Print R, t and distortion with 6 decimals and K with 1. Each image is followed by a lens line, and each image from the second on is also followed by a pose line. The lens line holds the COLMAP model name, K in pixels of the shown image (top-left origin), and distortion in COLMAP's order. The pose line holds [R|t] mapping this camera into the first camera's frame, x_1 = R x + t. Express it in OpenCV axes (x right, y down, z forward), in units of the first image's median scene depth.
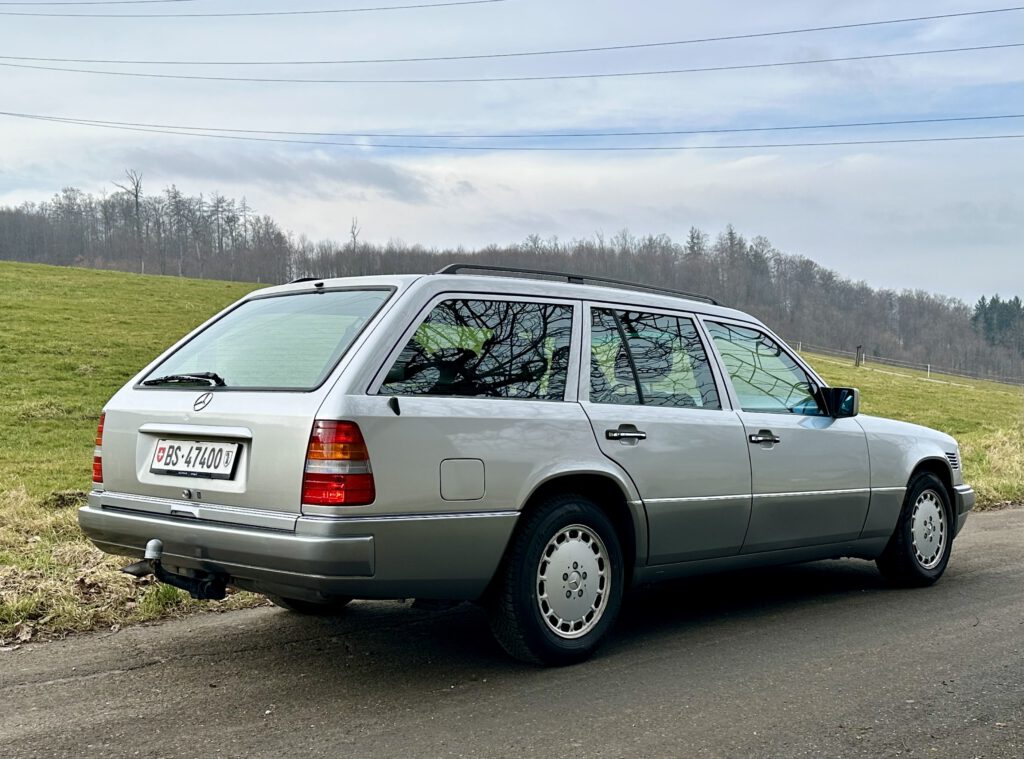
lens RADIAL K [[1255.7, 0, 514.9], [0, 1255.7, 378.1], [0, 0, 1]] dist [0.062473, 0.000000]
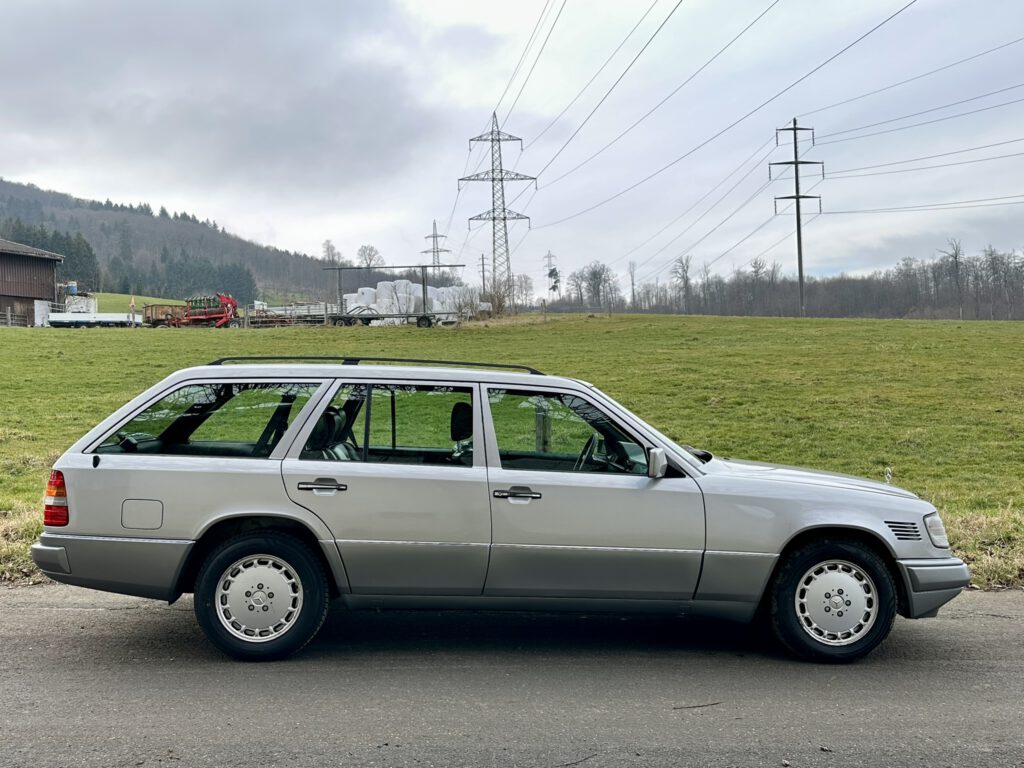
lens RADIAL K [[890.4, 0, 511.3], [0, 890.4, 387.3], [0, 0, 1]] dist [0.077775, -0.009276]
pose [[0.722489, -0.009408, -0.691318, 0.832520], [0.001945, 0.999931, -0.011575, -0.042706], [0.691379, 0.007018, 0.722458, 0.480475]]
